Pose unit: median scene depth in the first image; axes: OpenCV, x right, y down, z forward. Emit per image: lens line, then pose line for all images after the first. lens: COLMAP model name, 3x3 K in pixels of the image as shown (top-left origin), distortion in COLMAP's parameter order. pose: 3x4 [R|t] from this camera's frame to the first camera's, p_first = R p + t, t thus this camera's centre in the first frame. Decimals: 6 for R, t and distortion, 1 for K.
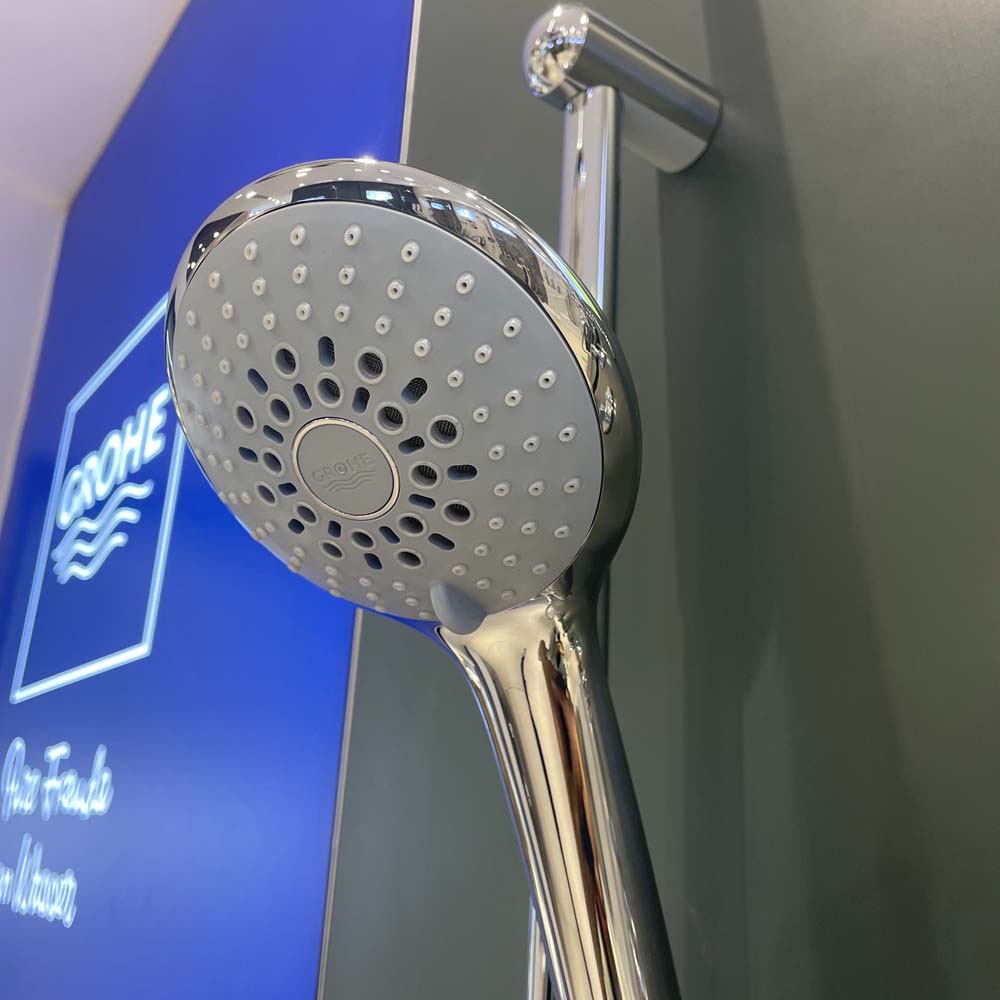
lens RADIAL K [[1027.7, 0, 539.8], [0, 1027.7, 528.5], [0, 0, 1]] dist [0.048533, -0.094048]
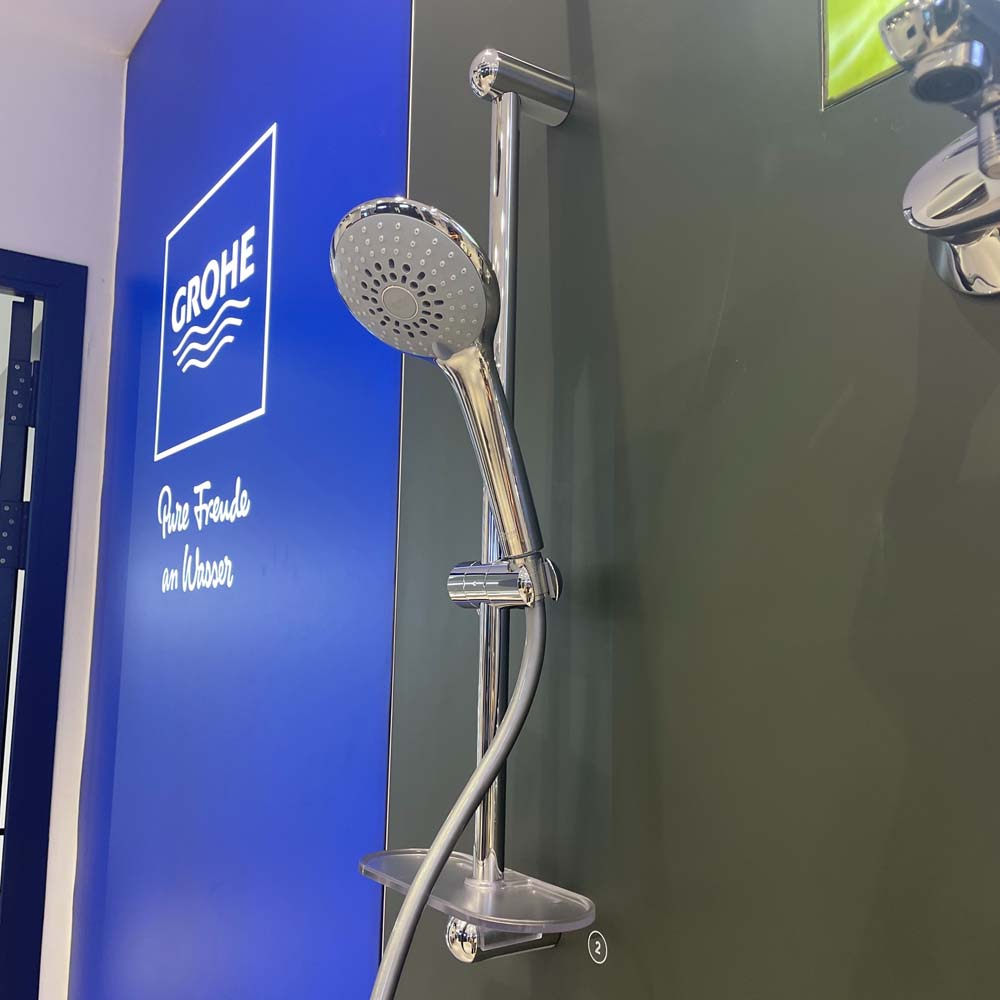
lens RADIAL K [[1027.7, 0, 539.8], [0, 1027.7, 528.5], [0, 0, 1]] dist [0.048533, -0.094048]
pose [[0.998880, -0.030683, -0.036016, 0.280597], [0.037202, 0.979660, 0.197186, 0.008293], [0.029234, -0.198305, 0.979704, -1.888895]]
